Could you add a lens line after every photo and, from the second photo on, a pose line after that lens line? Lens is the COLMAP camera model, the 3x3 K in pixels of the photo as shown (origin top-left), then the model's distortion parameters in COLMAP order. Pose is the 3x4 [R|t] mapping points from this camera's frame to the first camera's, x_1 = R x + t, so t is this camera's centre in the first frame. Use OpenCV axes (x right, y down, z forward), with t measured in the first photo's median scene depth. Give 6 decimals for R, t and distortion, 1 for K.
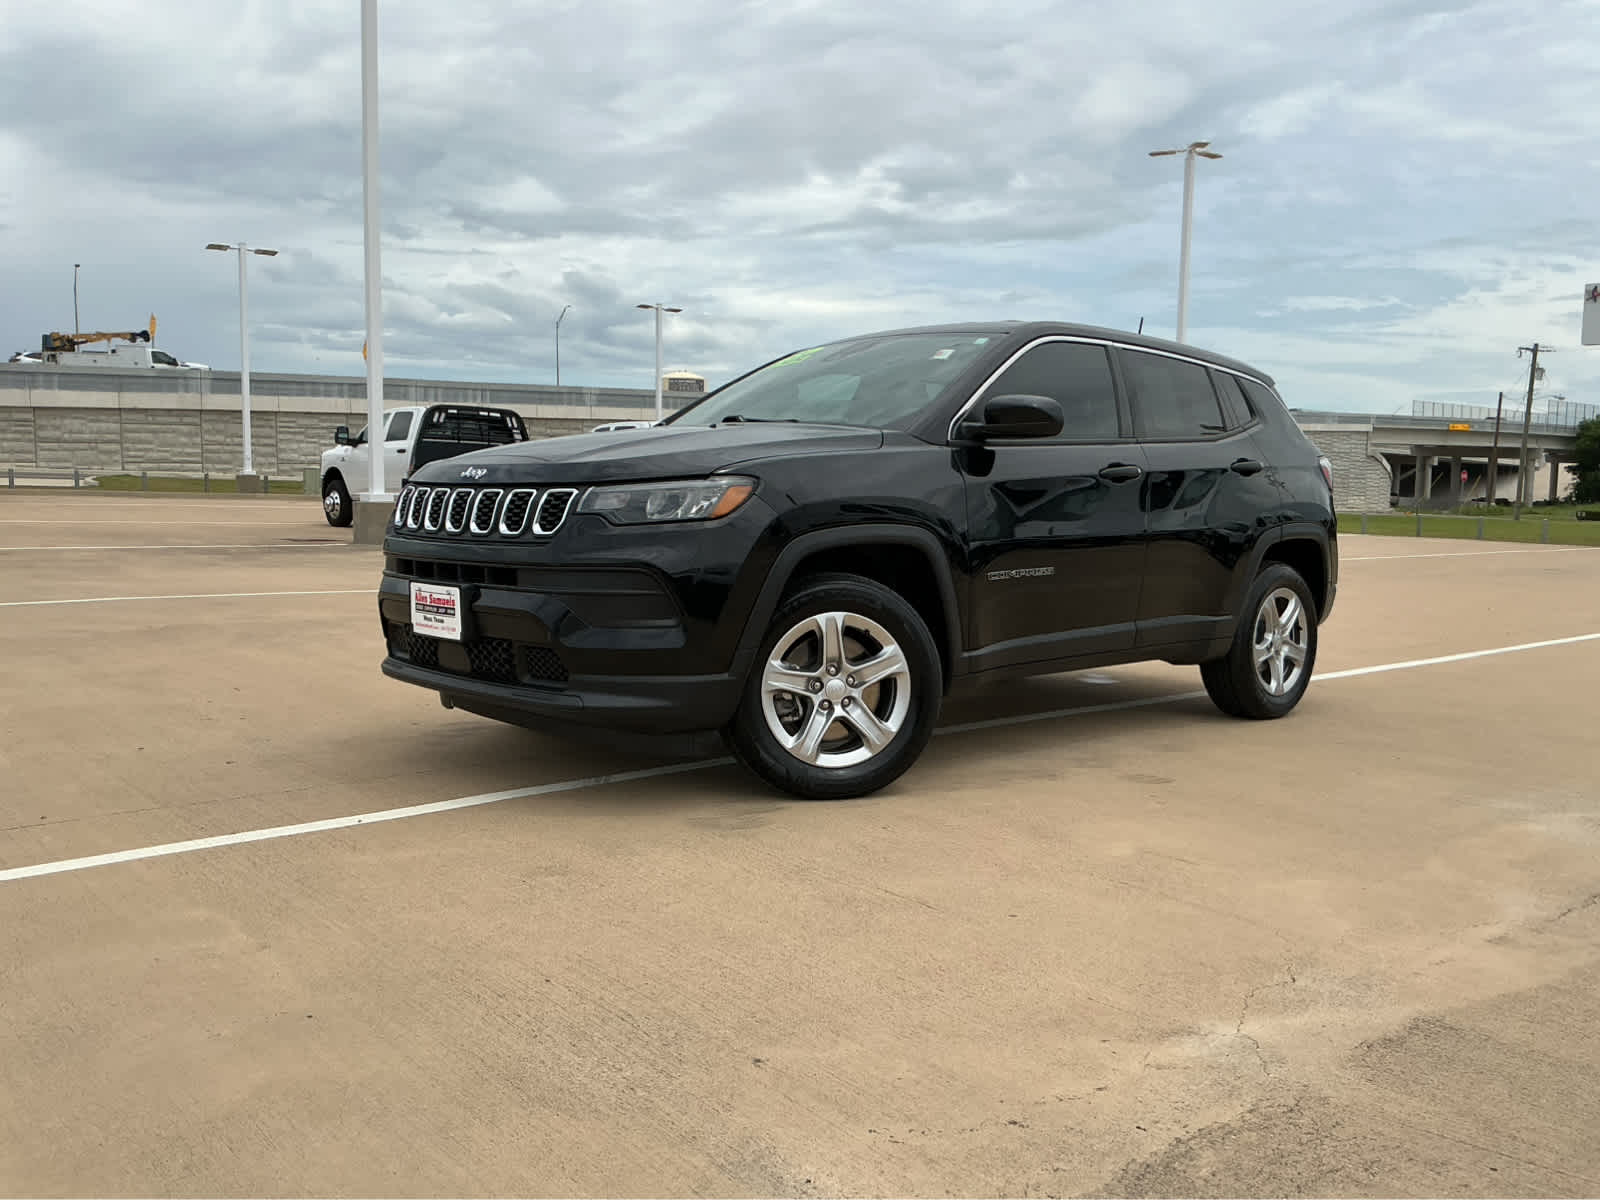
lens RADIAL K [[1332.4, 0, 800.0], [0, 1332.4, 600.0], [0, 0, 1]] dist [0.117161, -0.231252]
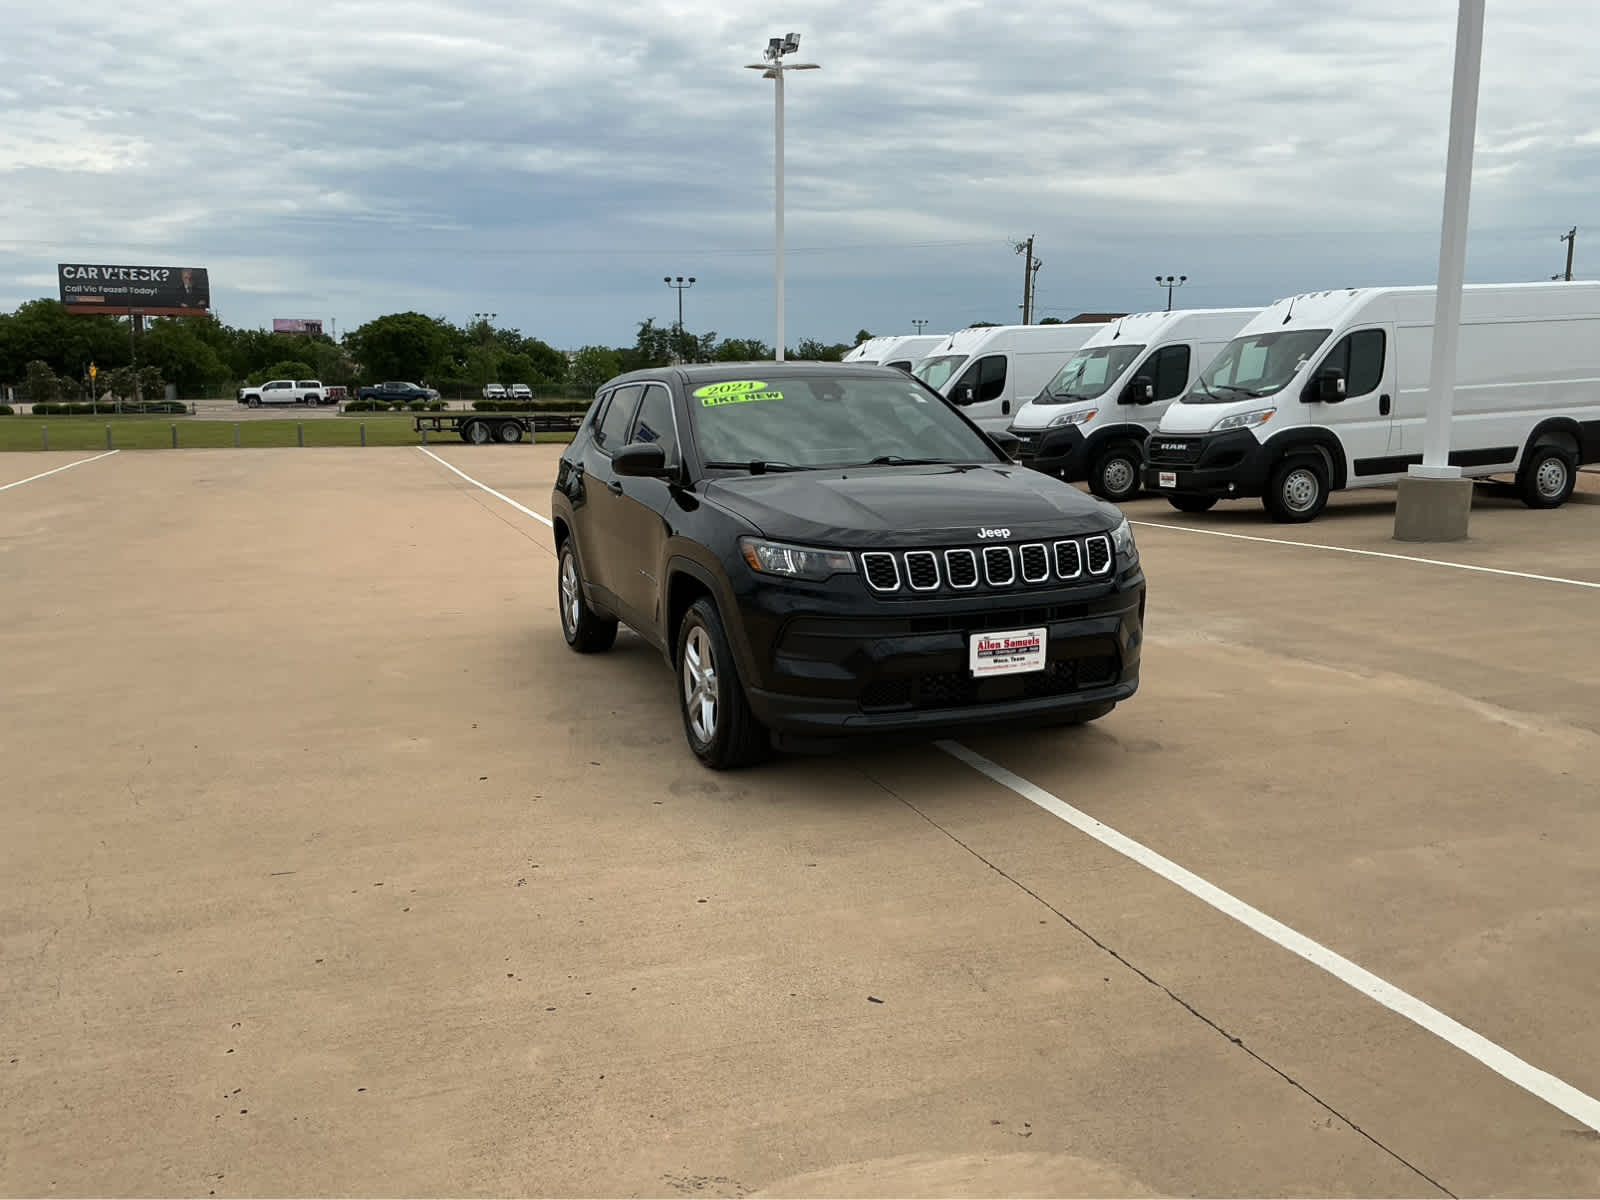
lens RADIAL K [[1332.4, 0, 800.0], [0, 1332.4, 600.0], [0, 0, 1]] dist [0.117161, -0.231252]
pose [[0.380122, -0.174752, 0.908278, -0.964126], [0.095811, 0.984146, 0.149252, -0.158800], [-0.919960, 0.030289, 0.390839, 0.483505]]
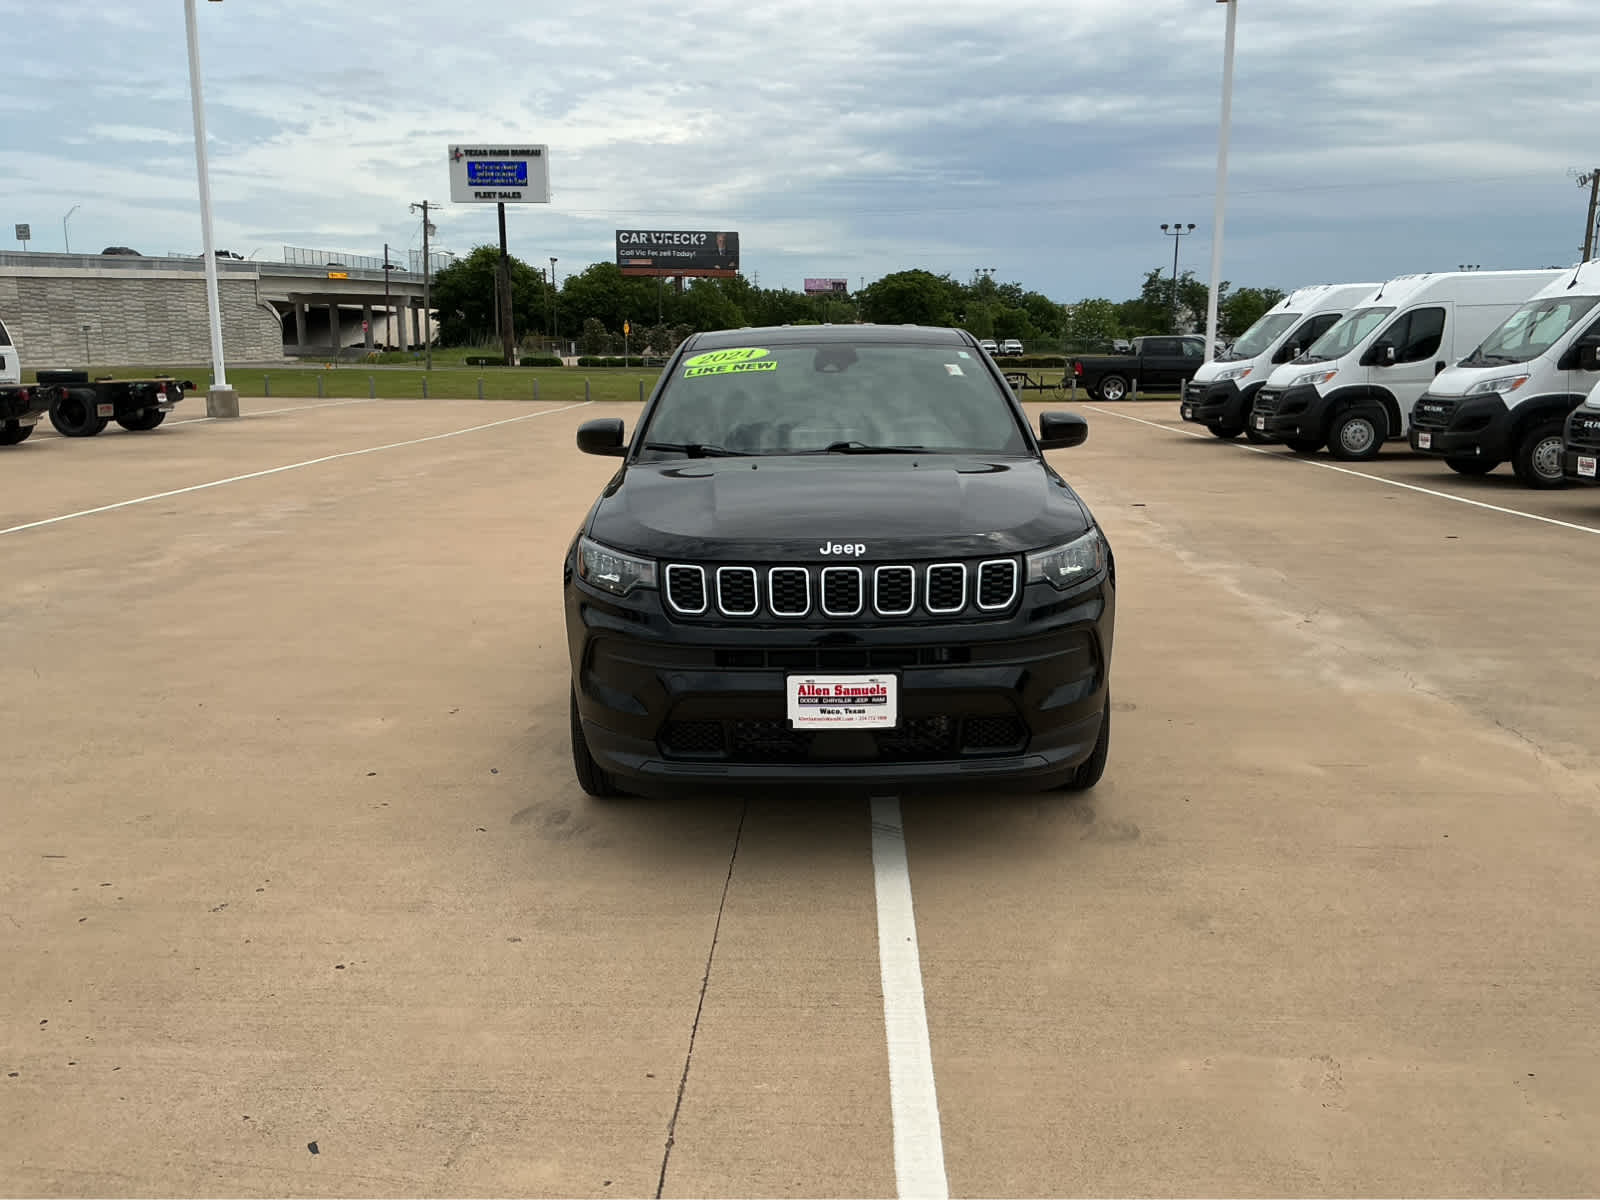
lens RADIAL K [[1332.4, 0, 800.0], [0, 1332.4, 600.0], [0, 0, 1]] dist [0.117161, -0.231252]
pose [[0.696163, -0.163655, 0.698981, -0.636898], [0.083012, 0.985489, 0.148059, -0.138353], [-0.713068, -0.045049, 0.699646, 0.256133]]
